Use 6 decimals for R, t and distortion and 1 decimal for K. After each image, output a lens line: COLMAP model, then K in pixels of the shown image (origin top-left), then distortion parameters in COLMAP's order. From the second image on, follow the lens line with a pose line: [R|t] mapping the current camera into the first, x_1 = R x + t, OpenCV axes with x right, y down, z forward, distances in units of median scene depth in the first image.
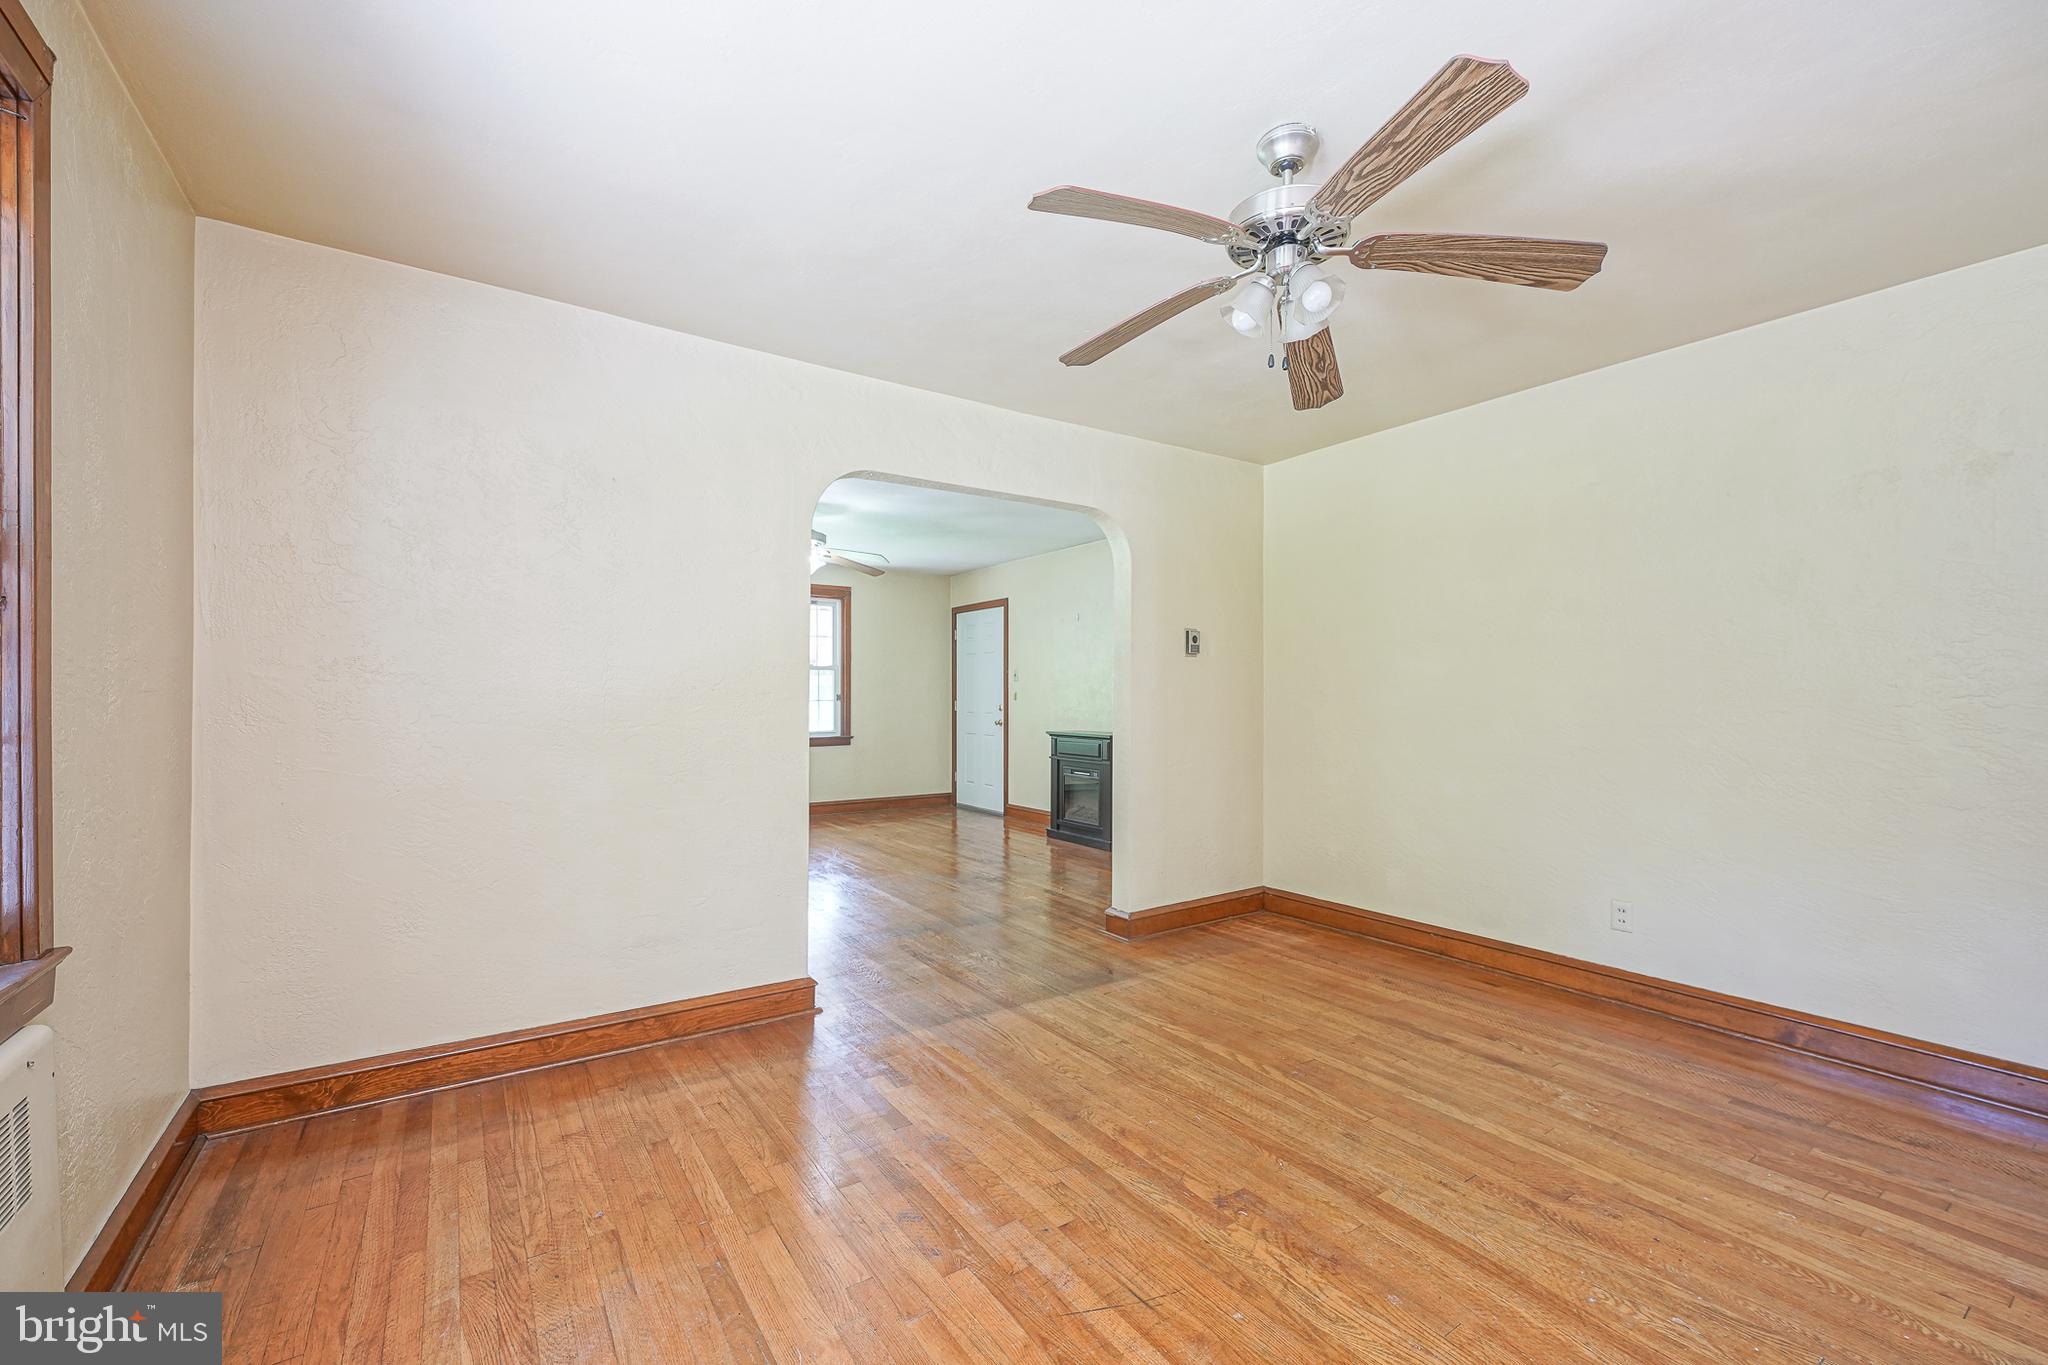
lens RADIAL K [[837.6, 0, 1033.2], [0, 837.6, 686.1], [0, 0, 1]] dist [-0.000458, 0.000109]
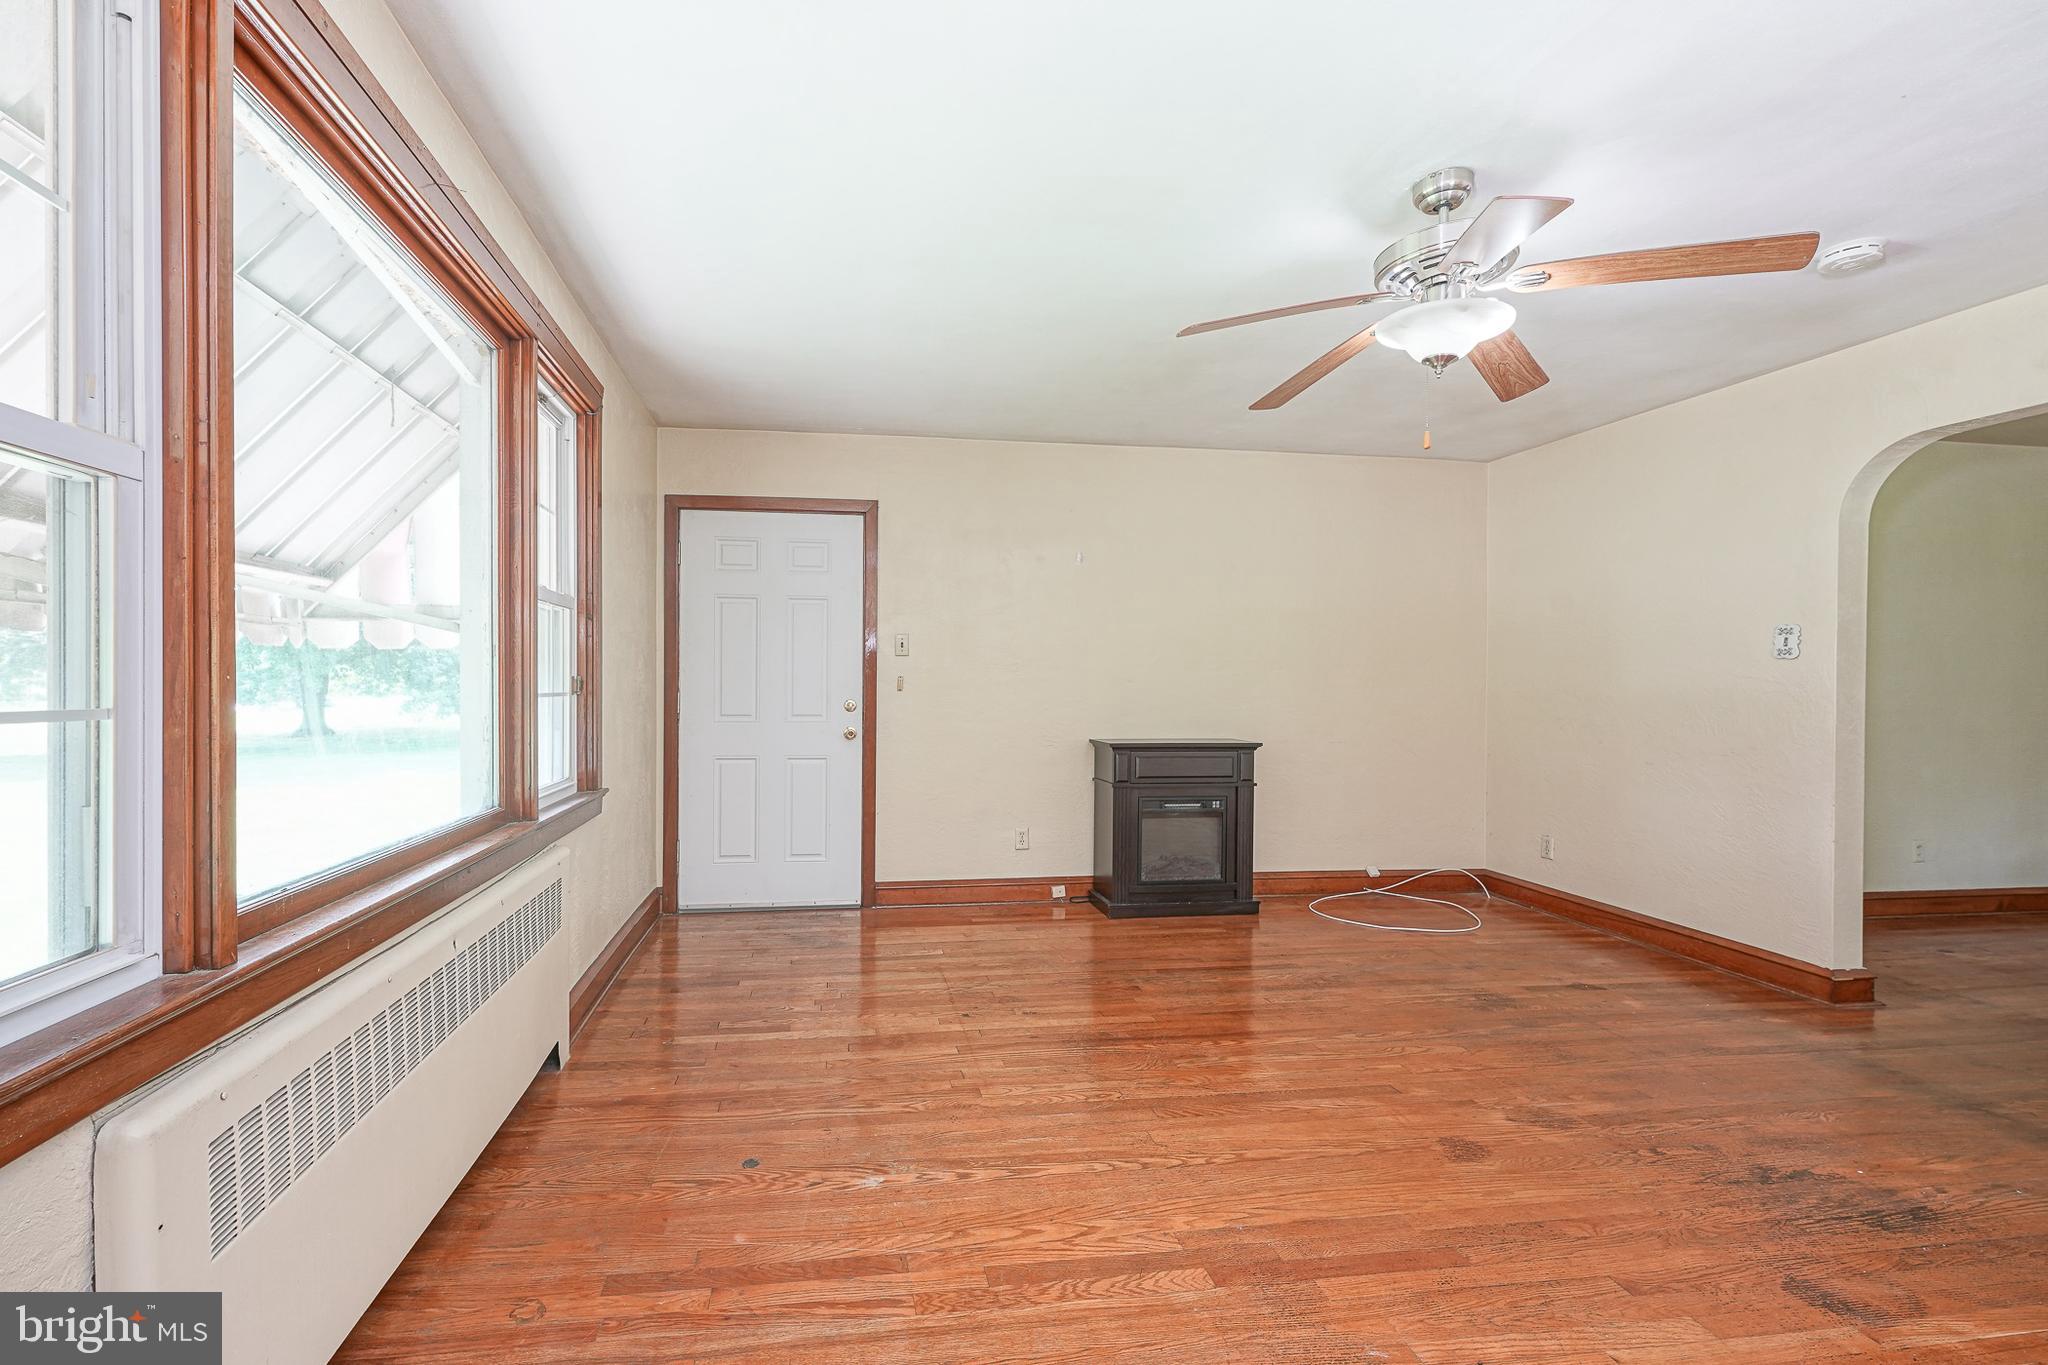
lens RADIAL K [[852.4, 0, 927.8], [0, 852.4, 699.7], [0, 0, 1]] dist [-0.000098, 0.000379]
pose [[0.469931, -0.013396, 0.882602, -0.490968], [-0.013993, 0.999646, 0.022622, 0.008924], [-0.882592, -0.022981, 0.469577, 0.702441]]
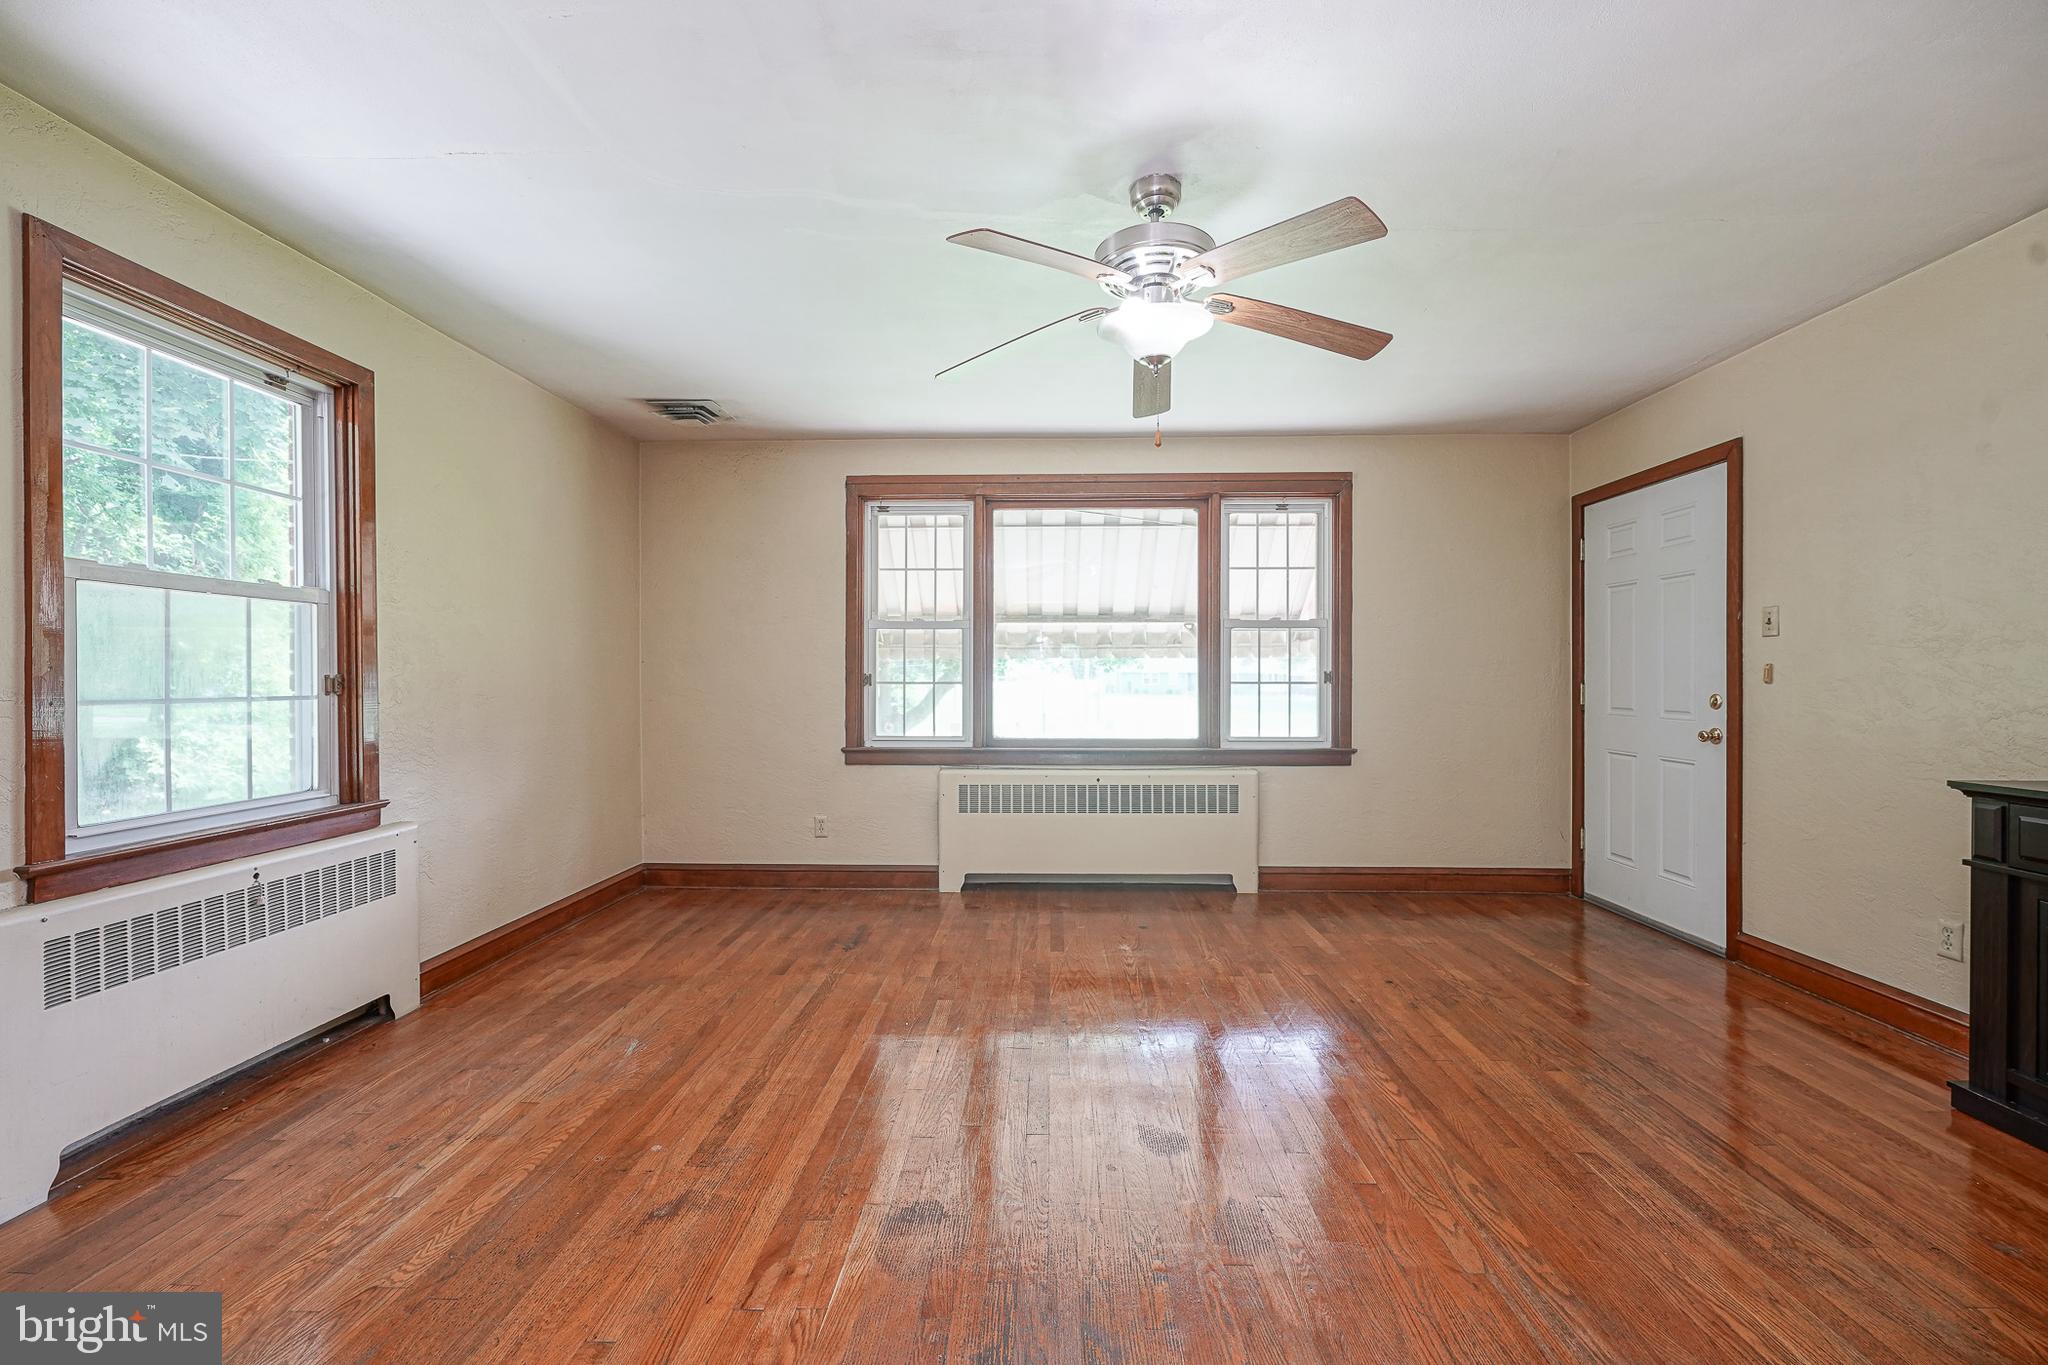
lens RADIAL K [[828.9, 0, 1024.0], [0, 828.9, 682.5], [0, 0, 1]] dist [0.009479, -0.000002]
pose [[0.792954, 0.002521, -0.609277, -0.059515], [0.007007, 0.999888, 0.013256, 0.008285], [0.609242, -0.014781, 0.792847, 0.448799]]
